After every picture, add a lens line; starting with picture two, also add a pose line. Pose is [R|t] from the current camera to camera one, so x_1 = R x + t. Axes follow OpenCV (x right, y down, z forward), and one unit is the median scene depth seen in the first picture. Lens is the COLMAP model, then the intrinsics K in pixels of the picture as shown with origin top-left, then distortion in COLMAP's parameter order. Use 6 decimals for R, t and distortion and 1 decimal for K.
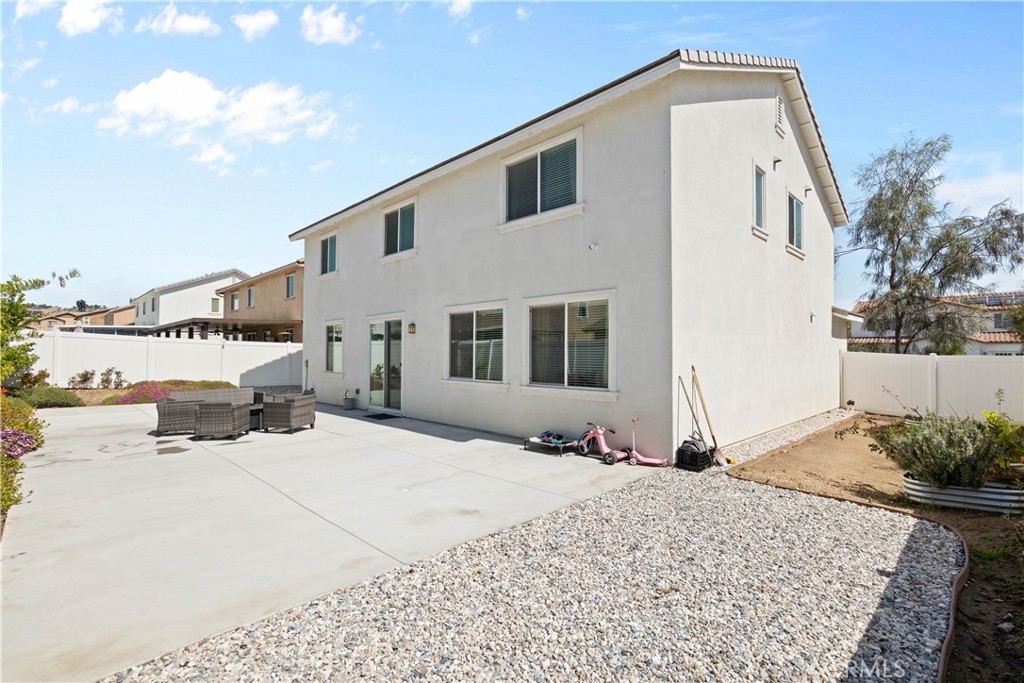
lens RADIAL K [[473.0, 0, 510.4], [0, 473.0, 341.7], [0, 0, 1]] dist [-0.004157, 0.000562]
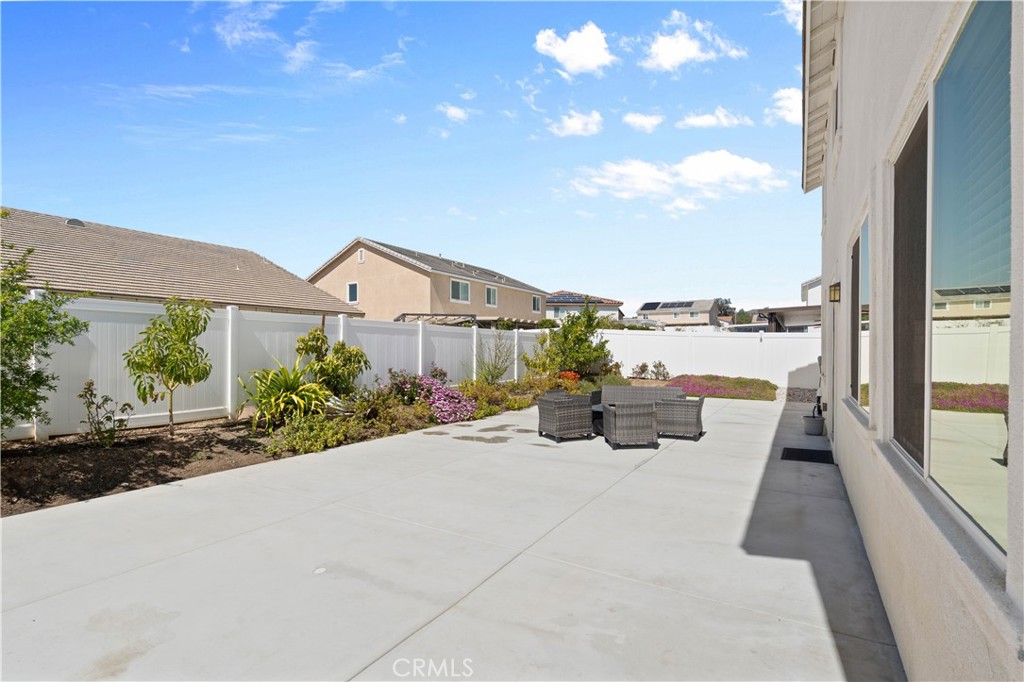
lens RADIAL K [[473.0, 0, 510.4], [0, 473.0, 341.2], [0, 0, 1]] dist [-0.004157, 0.000562]
pose [[0.238633, -0.020769, -0.970888, 0.158411], [0.027733, 0.999509, -0.014564, 0.016303], [0.970714, -0.023450, 0.239092, 0.422361]]
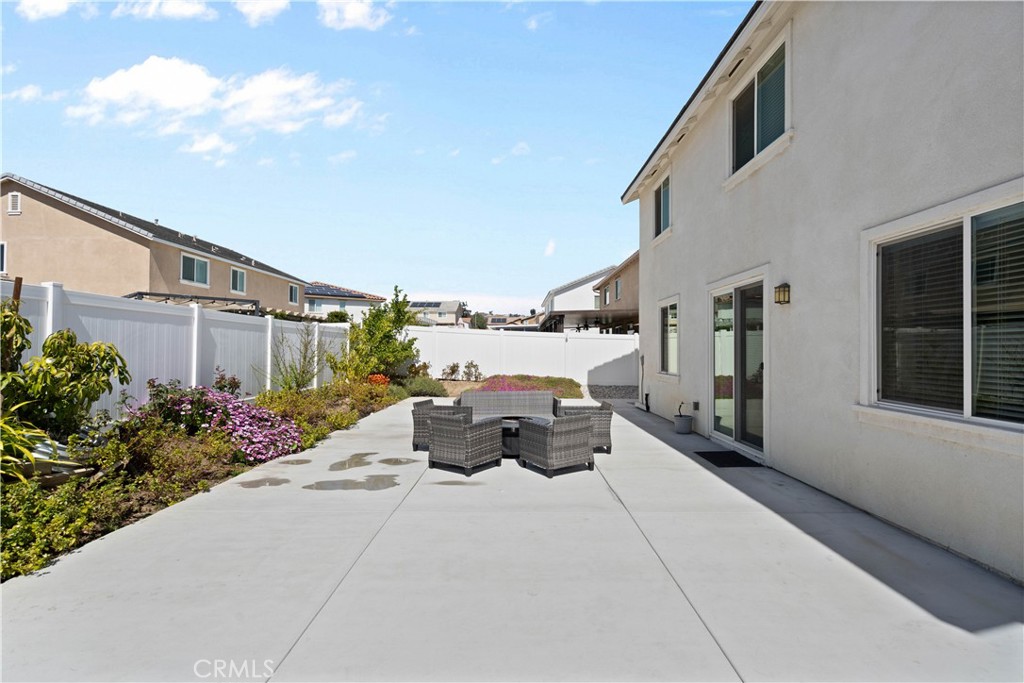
lens RADIAL K [[473.0, 0, 510.4], [0, 473.0, 341.7], [0, 0, 1]] dist [-0.004157, 0.000562]
pose [[0.701749, -0.010449, -0.712347, -0.043858], [0.017173, 0.999850, 0.002252, 0.012874], [0.712217, -0.013814, 0.701823, 0.350098]]
